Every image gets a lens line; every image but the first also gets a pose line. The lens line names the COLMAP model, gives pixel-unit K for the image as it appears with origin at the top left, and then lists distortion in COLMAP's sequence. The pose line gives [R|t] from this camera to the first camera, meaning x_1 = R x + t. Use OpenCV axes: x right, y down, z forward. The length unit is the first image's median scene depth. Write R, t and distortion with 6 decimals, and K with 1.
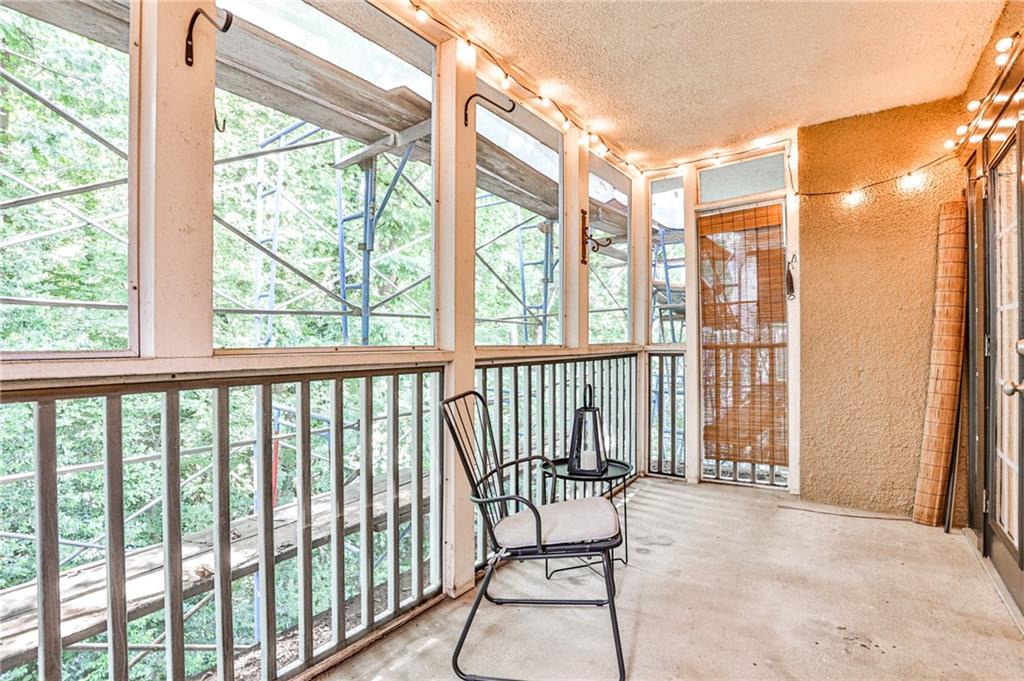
lens RADIAL K [[501.3, 0, 506.1], [0, 501.3, 341.7], [0, 0, 1]] dist [-0.043124, 0.011825]
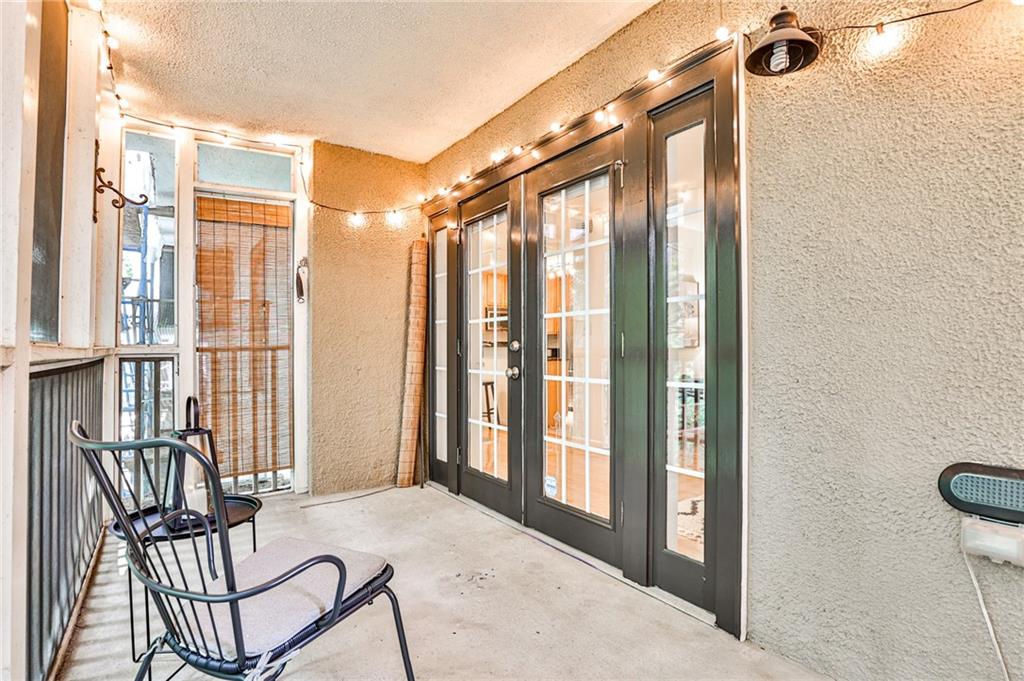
lens RADIAL K [[501.3, 0, 506.9], [0, 501.3, 343.9], [0, 0, 1]] dist [-0.043124, 0.011825]
pose [[0.354141, 0.015348, 0.935066, -0.254183], [-0.001937, 0.999875, -0.015678, 0.016427], [-0.935190, 0.003741, 0.354127, 0.257511]]
